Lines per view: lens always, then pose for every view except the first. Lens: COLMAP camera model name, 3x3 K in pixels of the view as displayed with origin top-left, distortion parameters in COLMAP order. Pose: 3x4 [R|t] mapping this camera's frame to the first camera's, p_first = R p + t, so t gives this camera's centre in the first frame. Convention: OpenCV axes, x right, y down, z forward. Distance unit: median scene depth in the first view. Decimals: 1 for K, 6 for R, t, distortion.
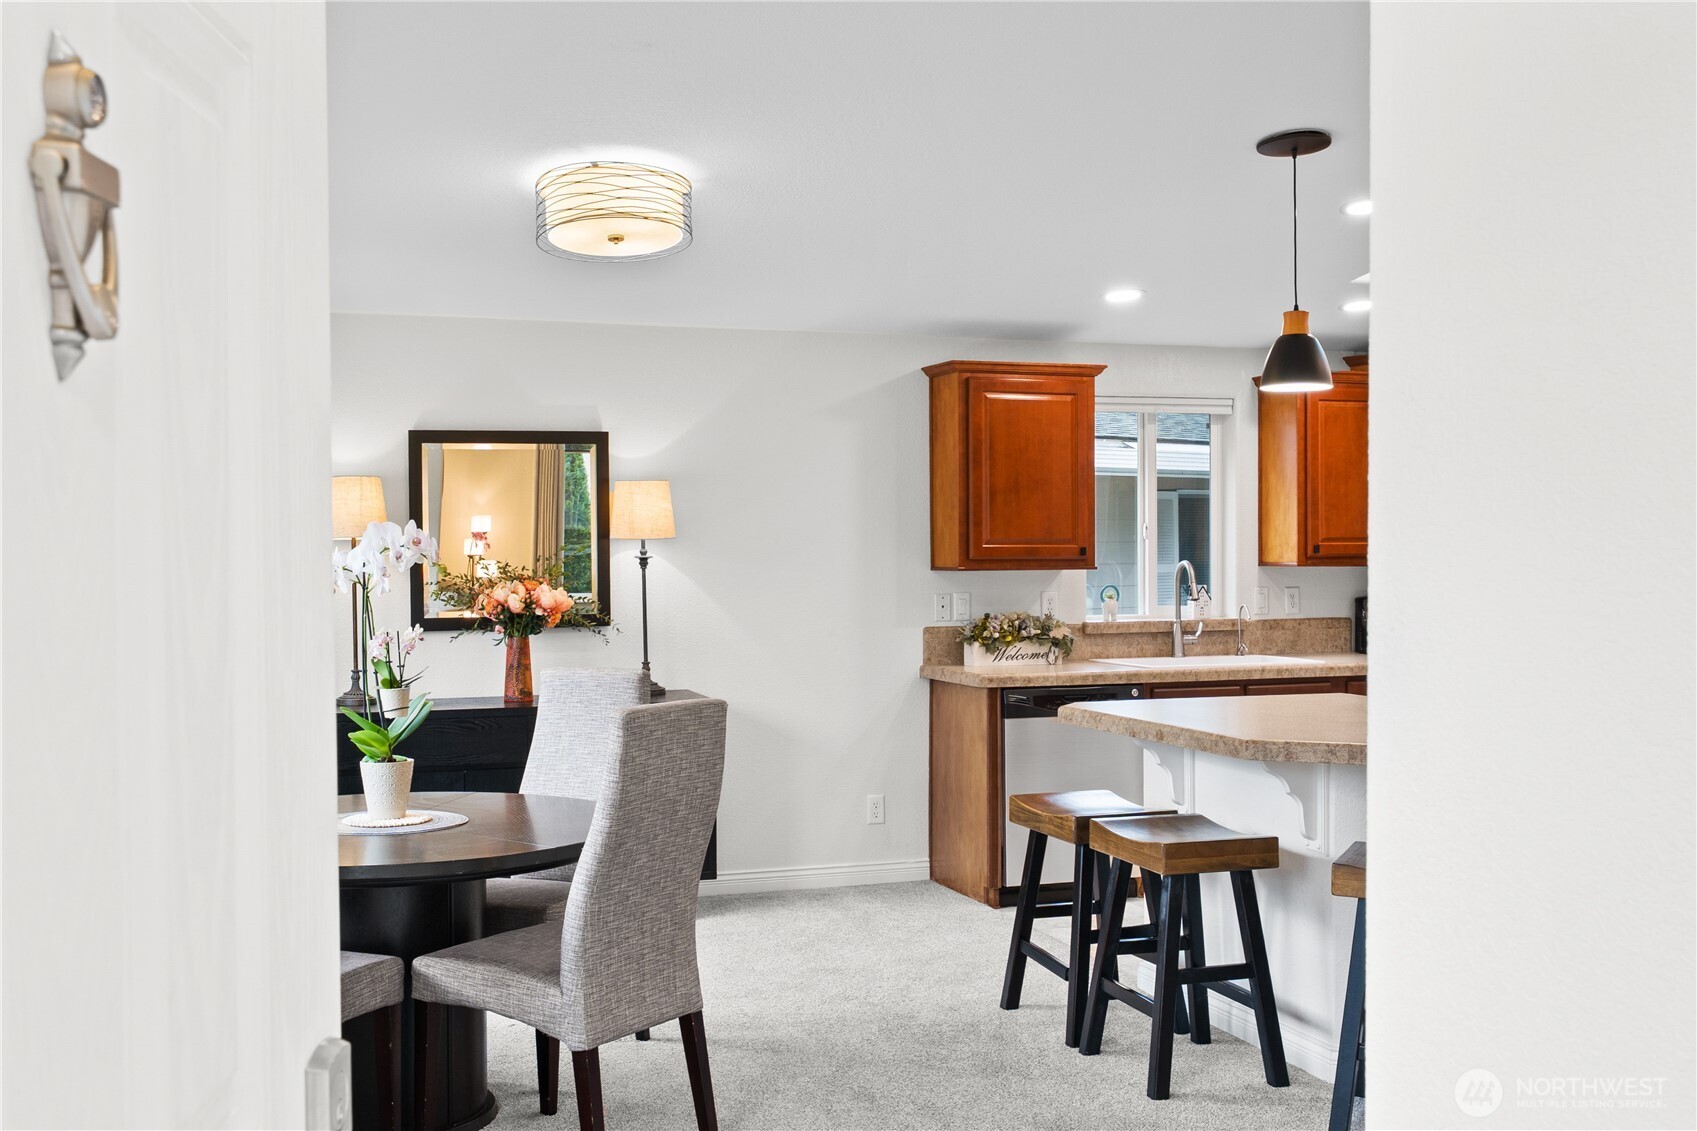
lens RADIAL K [[1741.3, 0, 847.9], [0, 1741.3, 570.2], [0, 0, 1]] dist [0.030491, 0.000000]
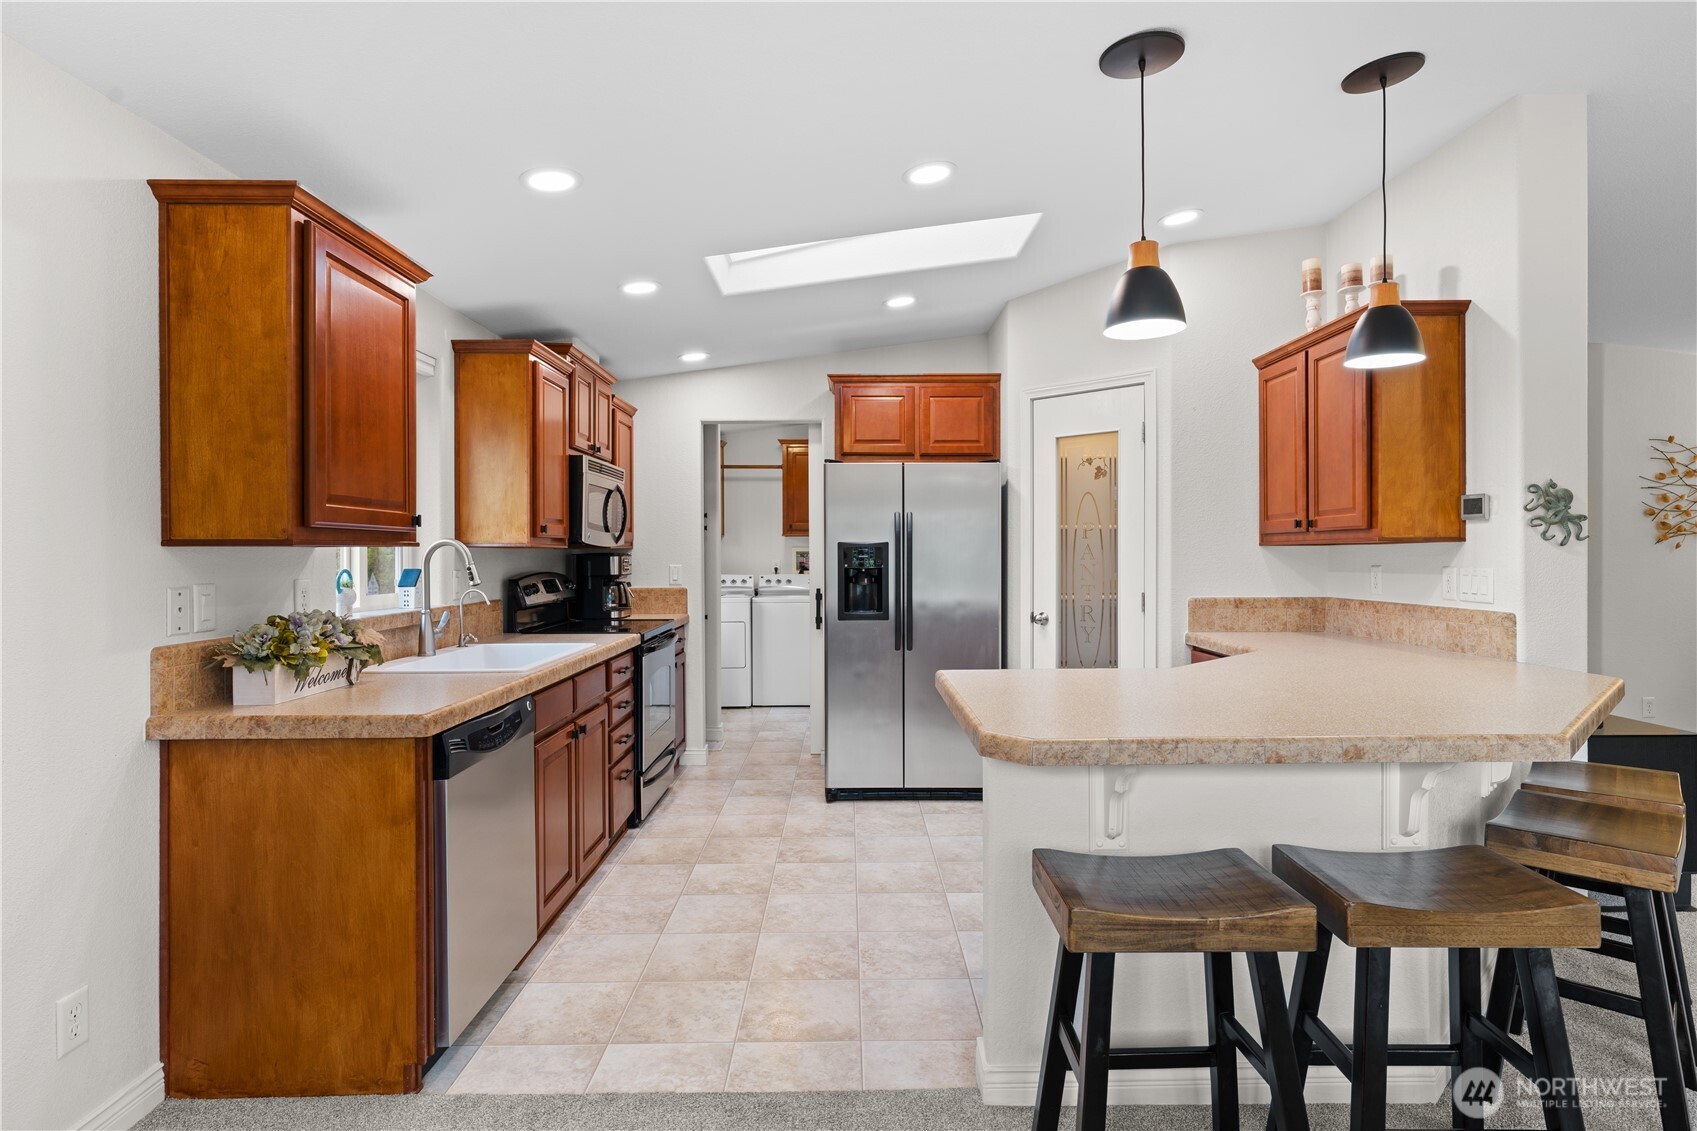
lens RADIAL K [[906.1, 0, 847.0], [0, 906.1, 555.6], [0, 0, 1]] dist [-0.000591, -0.000630]
pose [[0.318112, 0.000462, 0.948053, -0.181295], [0.012673, 0.999908, -0.004739, 0.008336], [-0.947968, 0.013522, 0.318077, 0.796783]]
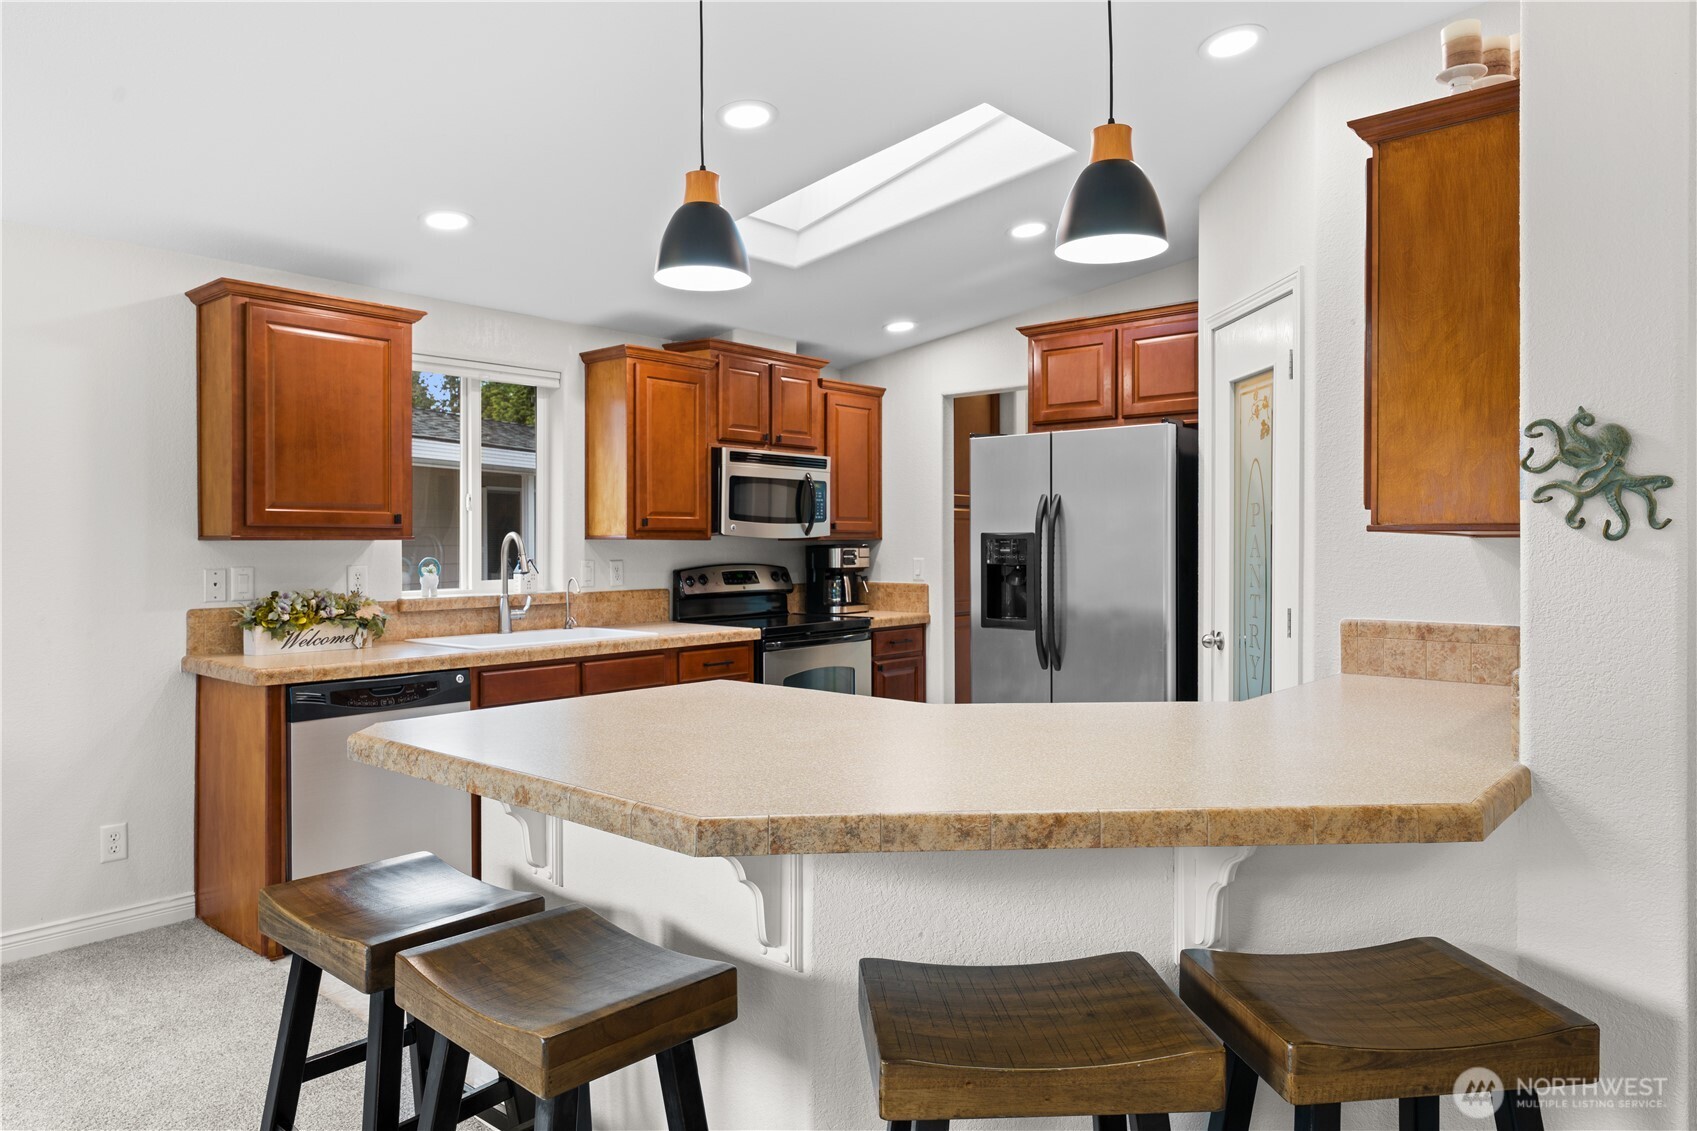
lens RADIAL K [[1077.9, 0, 854.3], [0, 1077.9, 548.9], [0, 0, 1]] dist [0.006230, -0.004360]
pose [[0.864594, 0.002099, 0.502467, 0.067788], [0.001916, 0.999970, -0.007472, 0.009815], [-0.502468, 0.007423, 0.864564, 0.461400]]
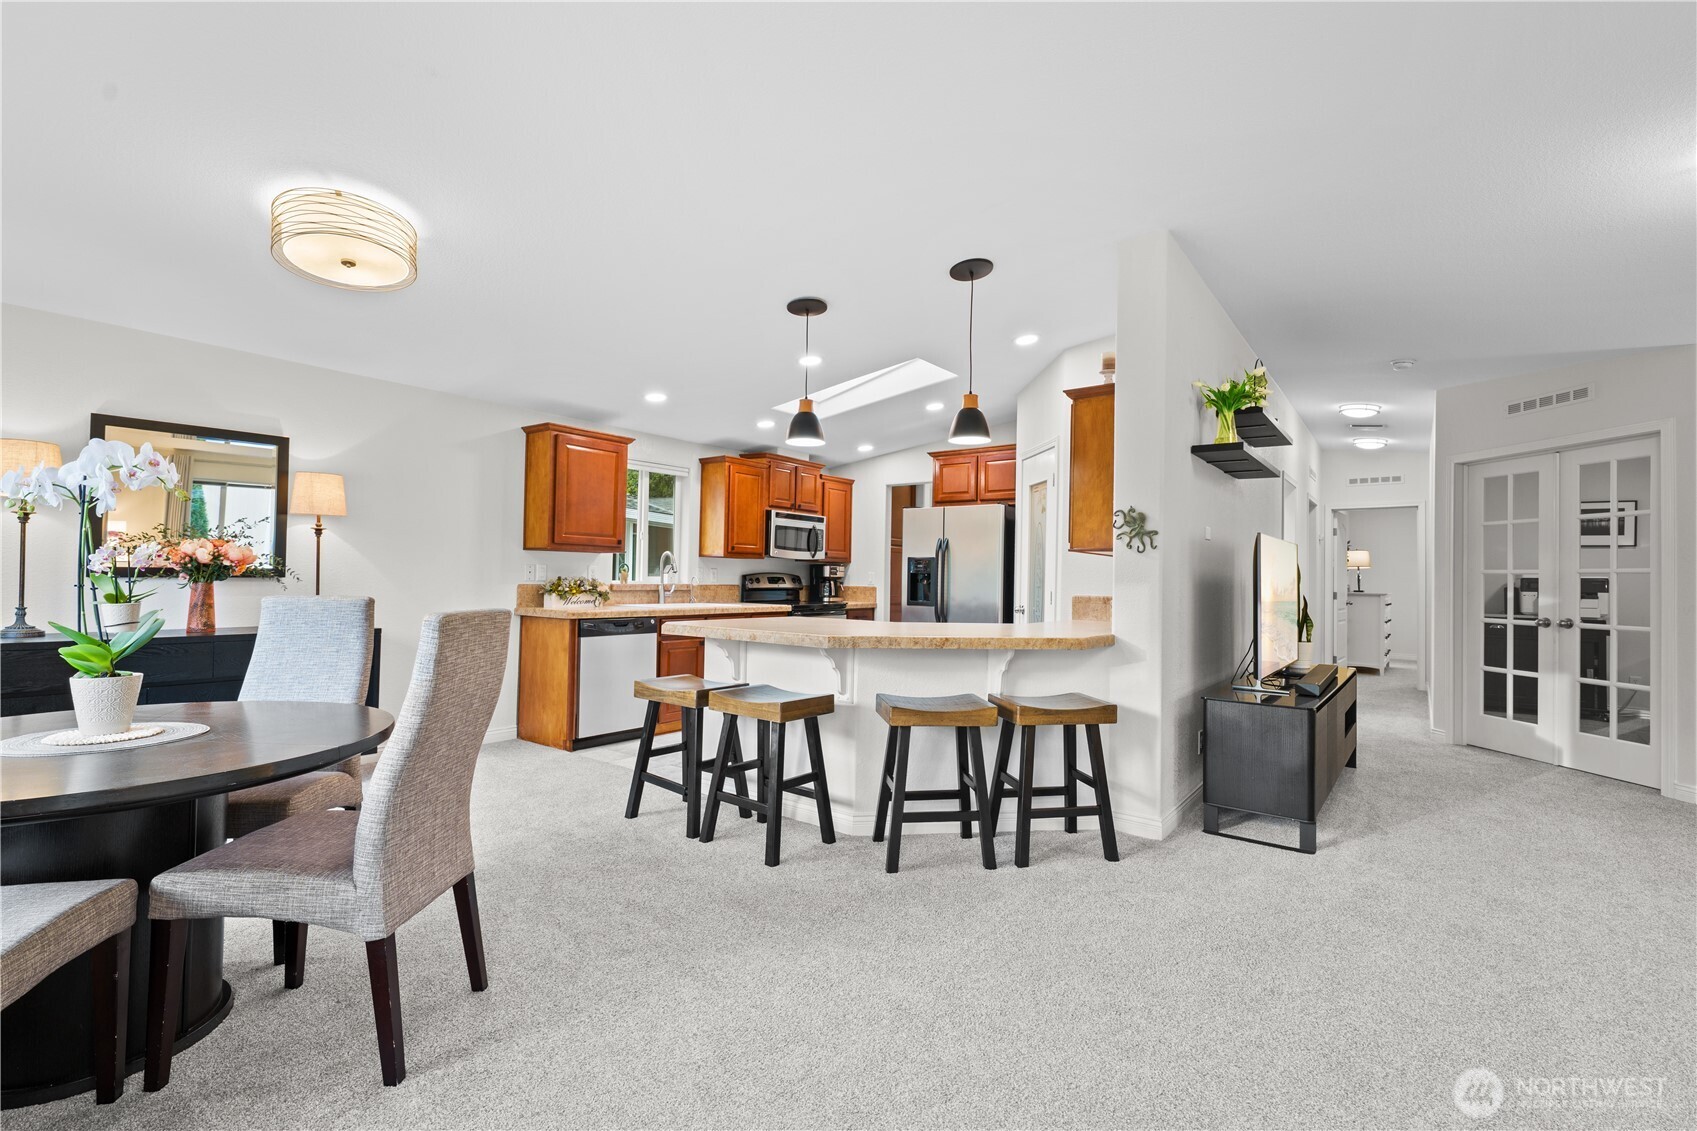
lens RADIAL K [[750.4, 0, 851.1], [0, 750.4, 565.9], [0, 0, 1]] dist [0.004067, 0.000992]
pose [[0.831188, 0.030258, 0.555167, -0.101267], [-0.017549, 0.999448, -0.028199, 0.033931], [-0.555714, 0.013697, 0.831261, 0.268961]]
